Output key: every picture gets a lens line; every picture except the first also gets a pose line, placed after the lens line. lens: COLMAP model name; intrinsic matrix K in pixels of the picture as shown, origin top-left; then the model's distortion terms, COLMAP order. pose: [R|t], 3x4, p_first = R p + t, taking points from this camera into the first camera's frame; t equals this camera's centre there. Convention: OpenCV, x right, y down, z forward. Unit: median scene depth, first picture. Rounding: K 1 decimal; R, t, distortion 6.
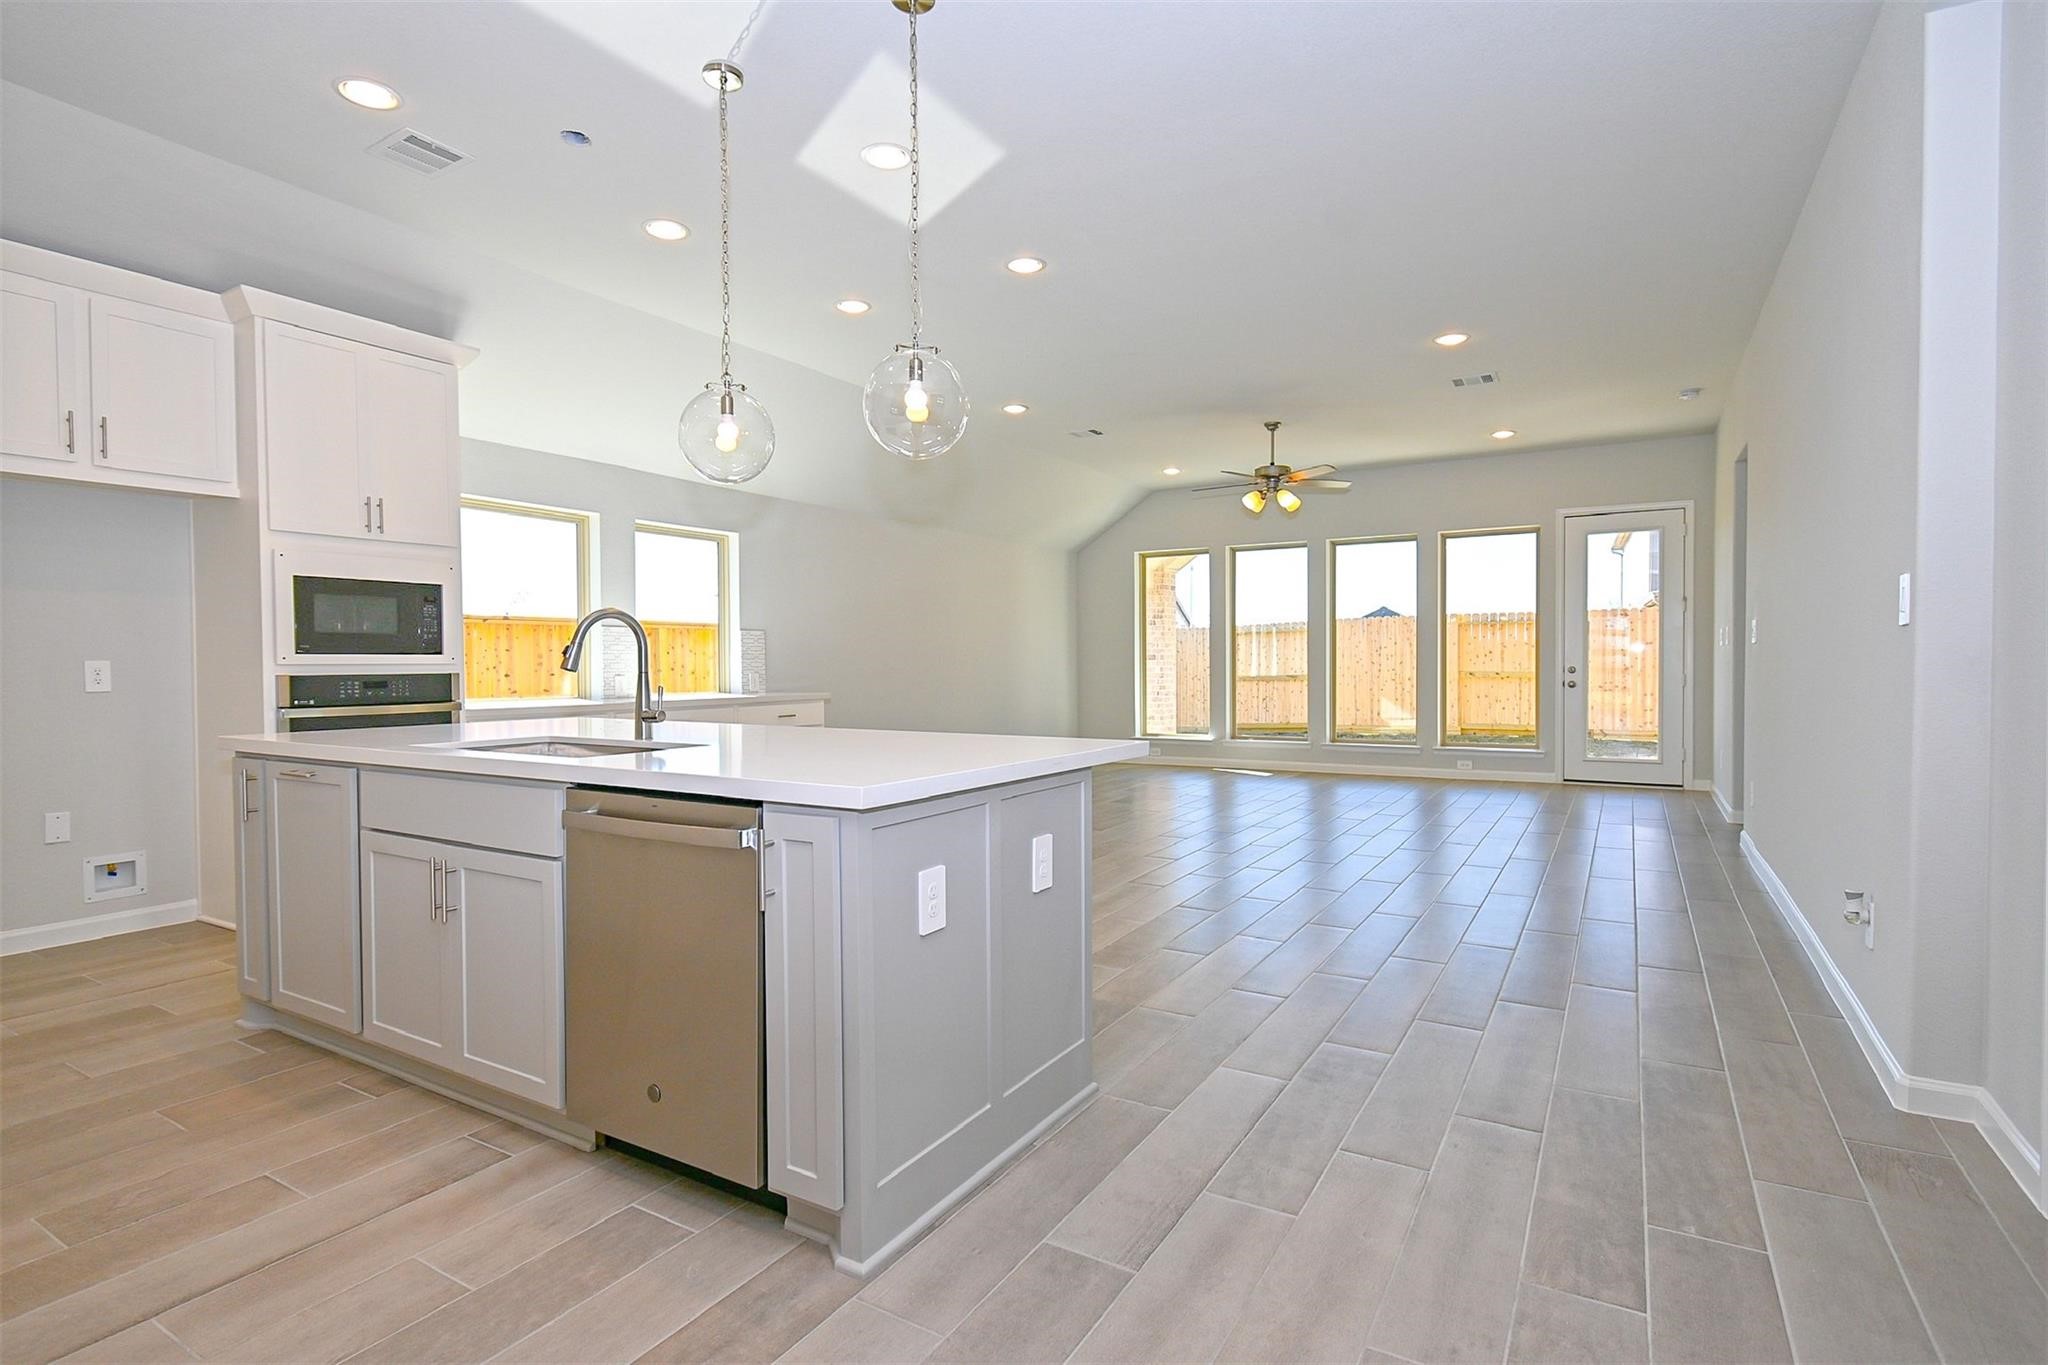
lens RADIAL K [[1013.7, 0, 1021.3], [0, 1013.7, 671.8], [0, 0, 1]] dist [0.010421, 0.000389]
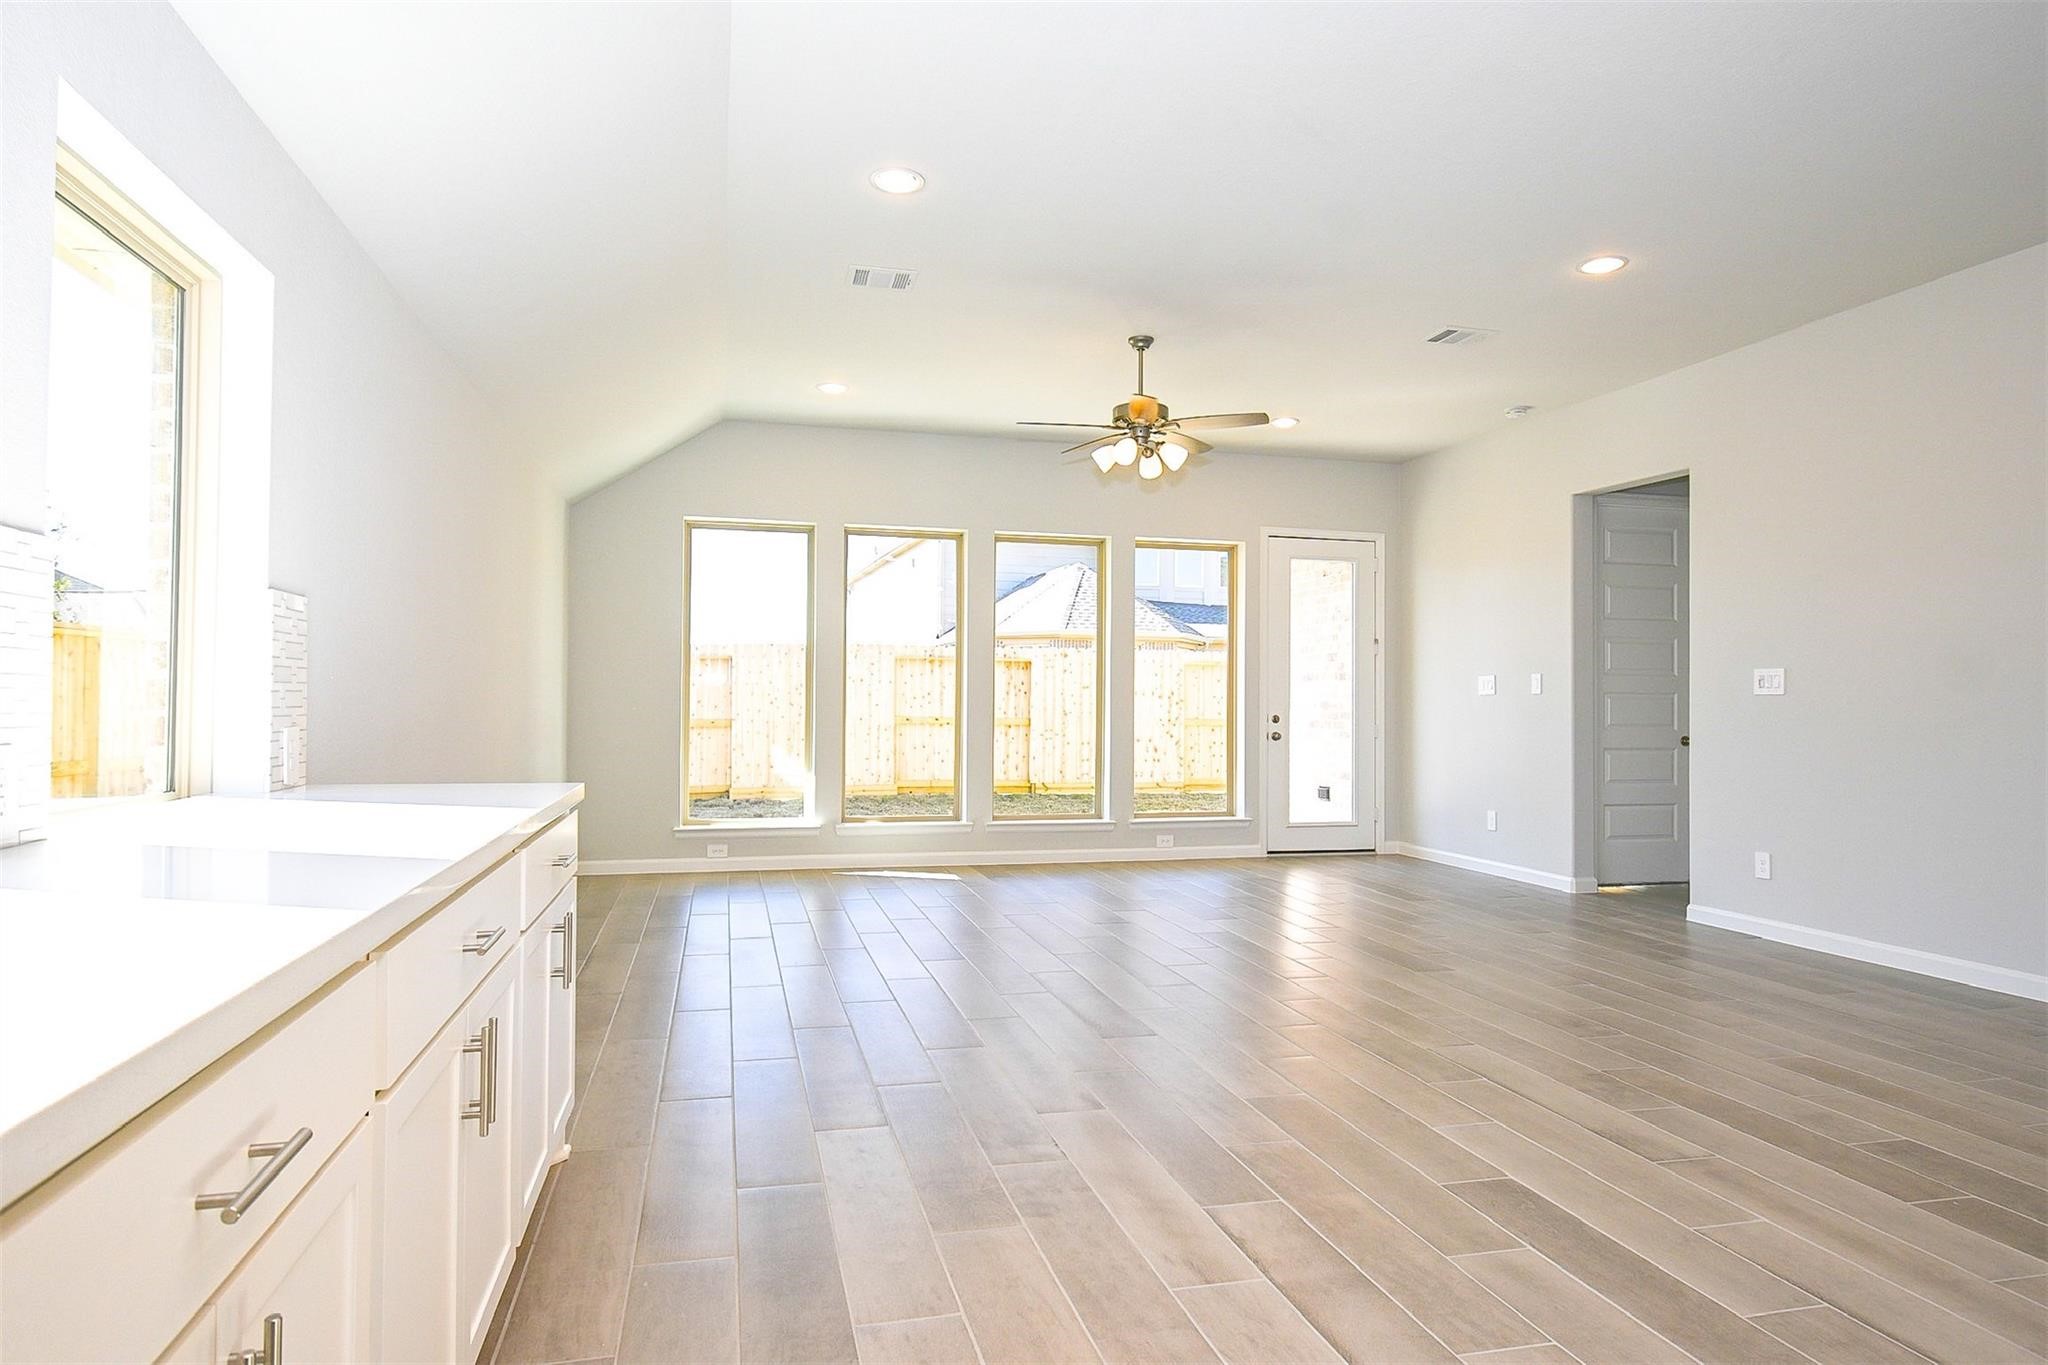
lens RADIAL K [[1186.2, 0, 1020.3], [0, 1186.2, 682.9], [0, 0, 1]] dist [0.001776, 0.000514]
pose [[0.703345, 0.025041, 0.710408, -0.295336], [-0.007659, 0.999588, -0.027651, -0.003063], [-0.710808, 0.014007, 0.703247, 0.455190]]
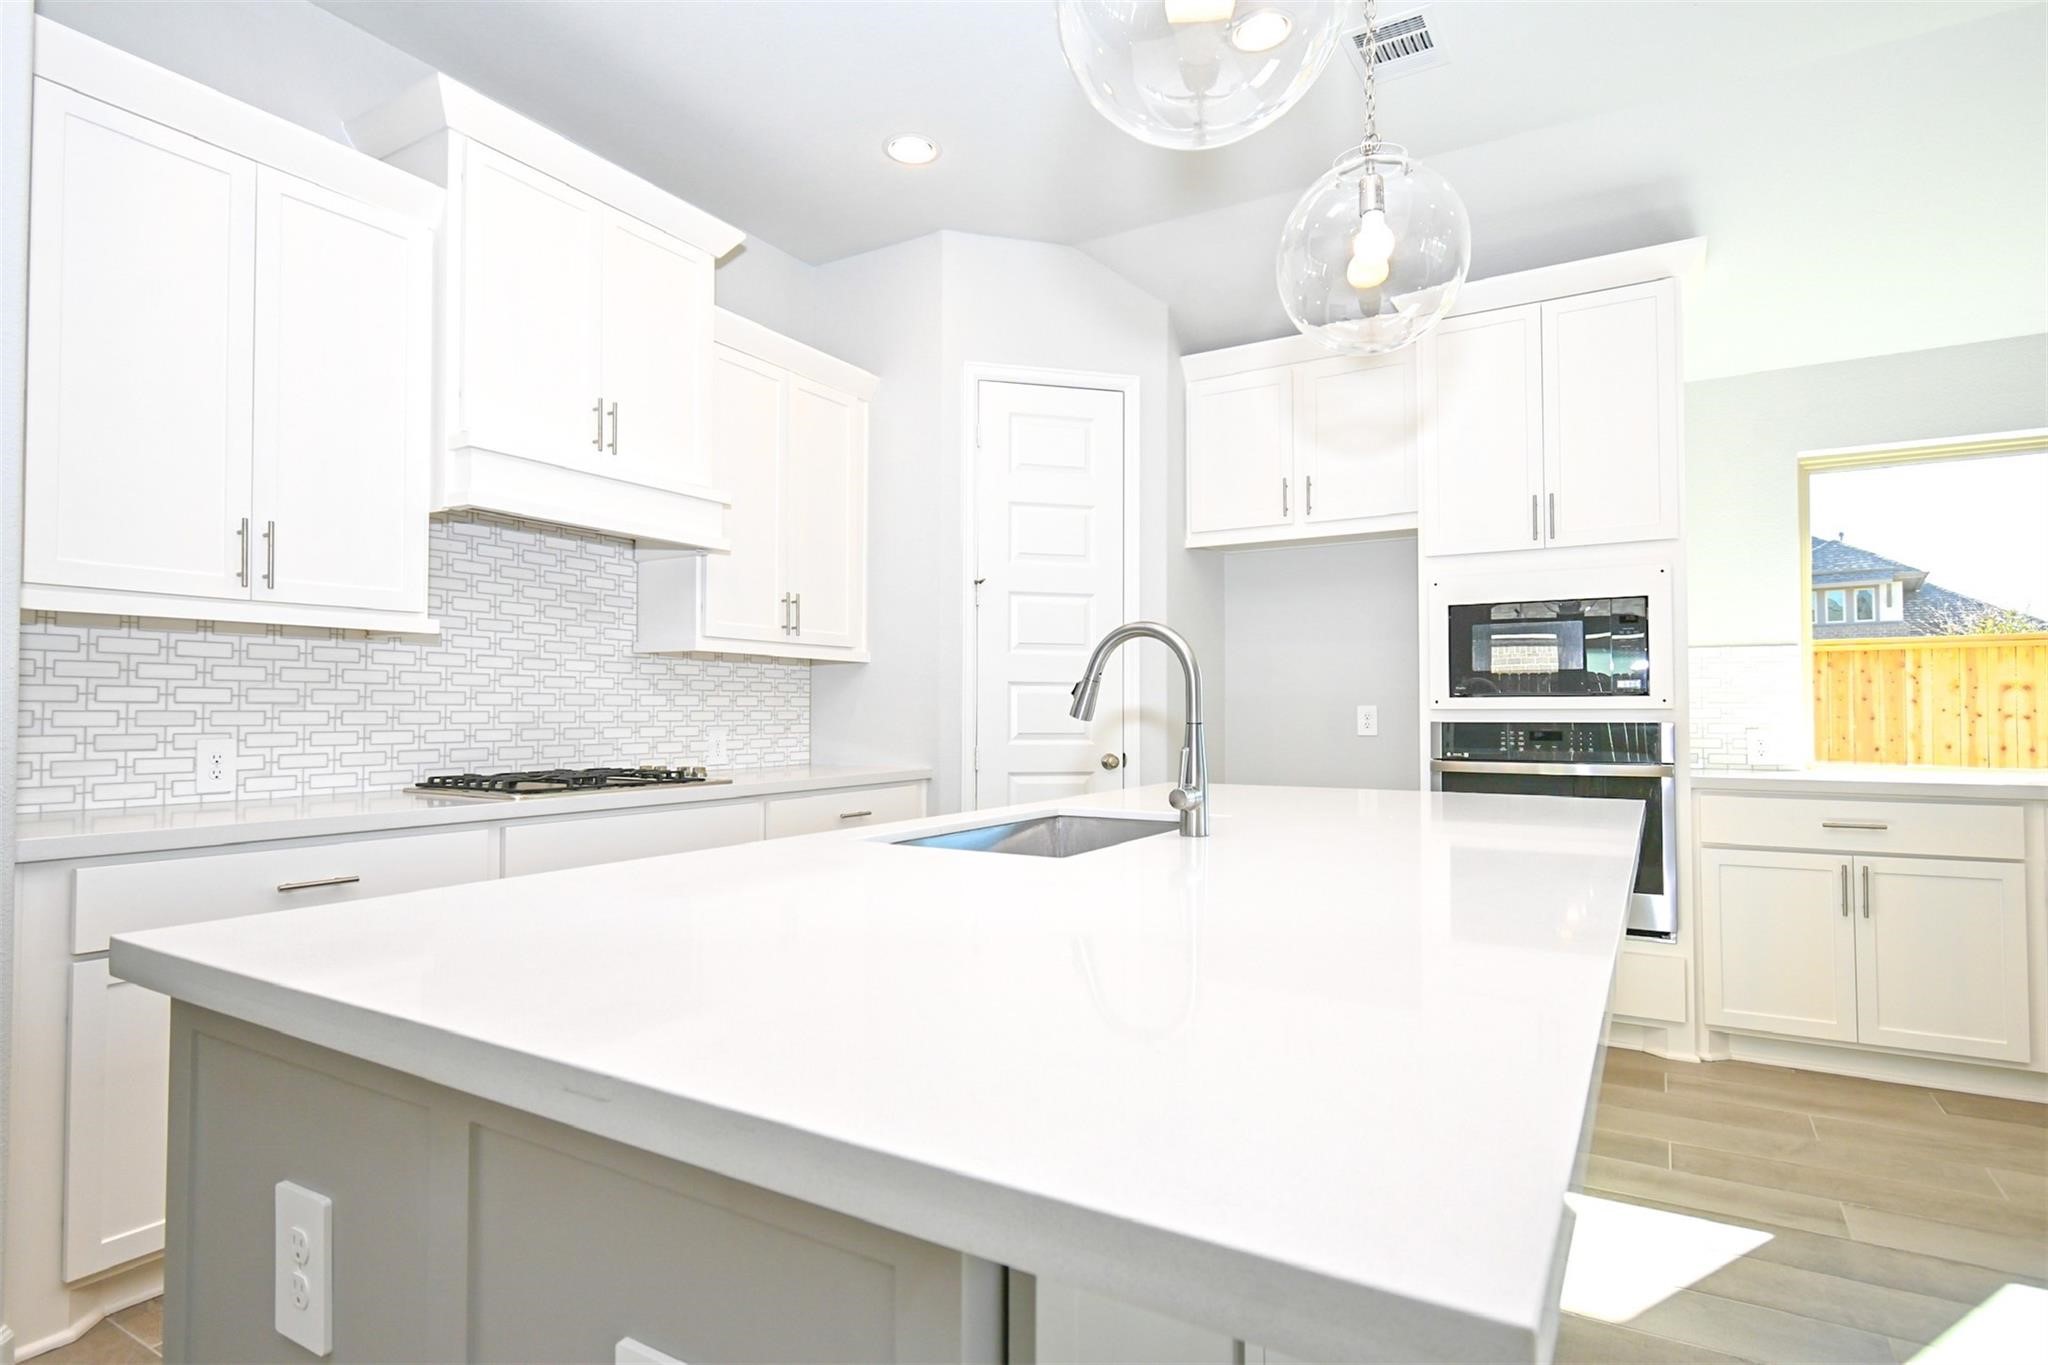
lens RADIAL K [[1053.6, 0, 1018.6], [0, 1053.6, 686.1], [0, 0, 1]] dist [-0.004197, -0.002363]
pose [[-0.002208, -0.019270, -0.999812, 0.078443], [-0.009747, 0.999767, -0.019247, -0.002837], [0.999950, 0.009702, -0.002396, 0.290654]]
